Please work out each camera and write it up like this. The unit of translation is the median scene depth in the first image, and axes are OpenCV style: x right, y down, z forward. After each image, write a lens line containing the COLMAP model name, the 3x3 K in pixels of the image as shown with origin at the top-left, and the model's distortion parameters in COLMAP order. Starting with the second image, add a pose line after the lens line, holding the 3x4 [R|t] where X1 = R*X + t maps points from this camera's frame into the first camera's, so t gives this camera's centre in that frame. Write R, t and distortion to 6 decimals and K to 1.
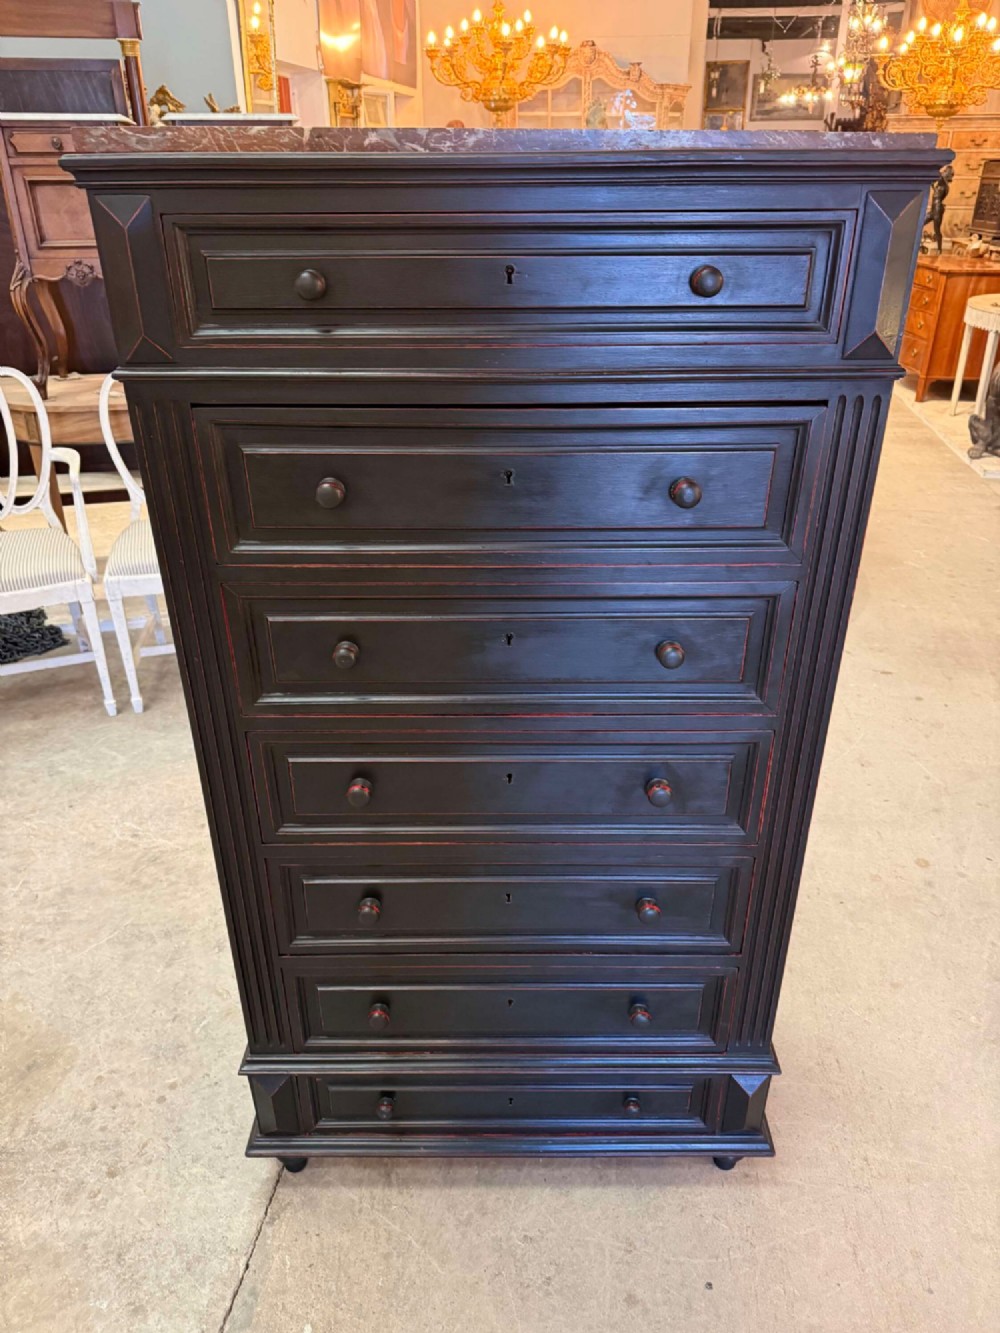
lens RADIAL K [[953.9, 0, 500.0], [0, 953.9, 671.6], [0, 0, 1]] dist [0.007473, -0.010029]
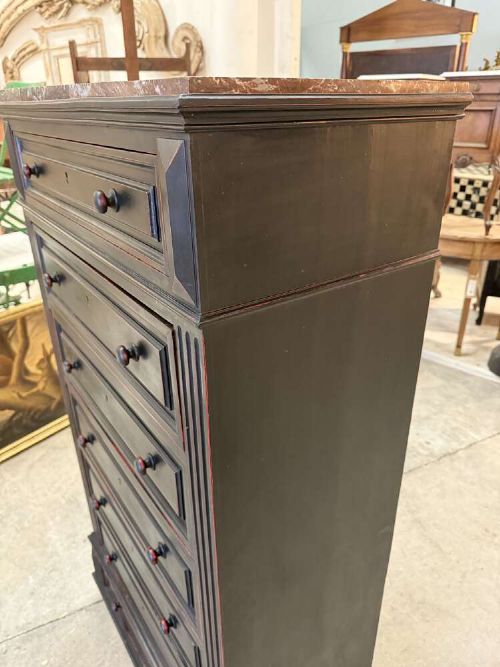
lens RADIAL K [[483.2, 0, 254.5], [0, 483.2, 334.3], [0, 0, 1]] dist [-0.010610, -0.002648]
pose [[0.580754, 0.356107, -0.732060, 0.514801], [-0.380244, 0.913787, 0.142854, -0.249863], [0.719819, 0.195398, 0.666093, 0.458605]]
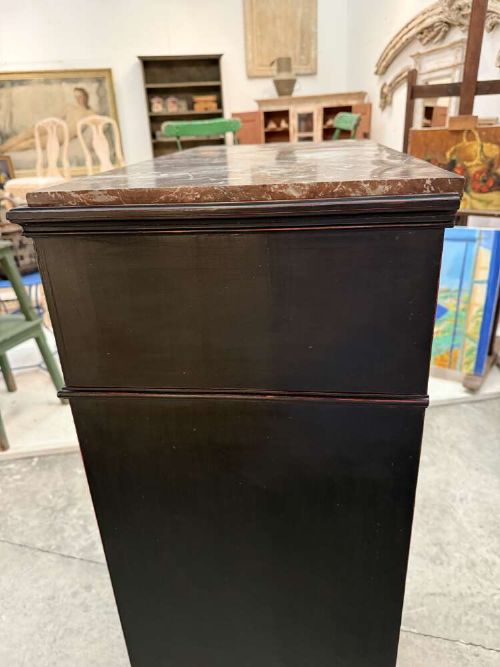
lens RADIAL K [[483.2, 0, 254.5], [0, 483.2, 334.3], [0, 0, 1]] dist [-0.010610, -0.002648]
pose [[-0.119727, 0.404892, -0.906492, 0.542928], [-0.428800, 0.802416, 0.415040, -0.435904], [0.895431, 0.438396, 0.077547, 0.714761]]
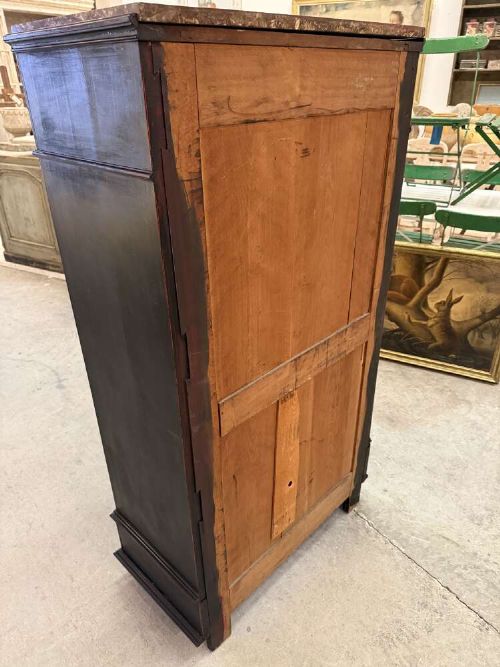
lens RADIAL K [[477.3, 0, 250.0], [0, 477.3, 336.0], [0, 0, 1]] dist [0.007473, -0.010029]
pose [[-0.695859, 0.359696, -0.621610, 0.546620], [-0.323117, 0.616186, 0.718269, -0.588359], [0.641386, 0.700666, -0.312555, 1.174112]]
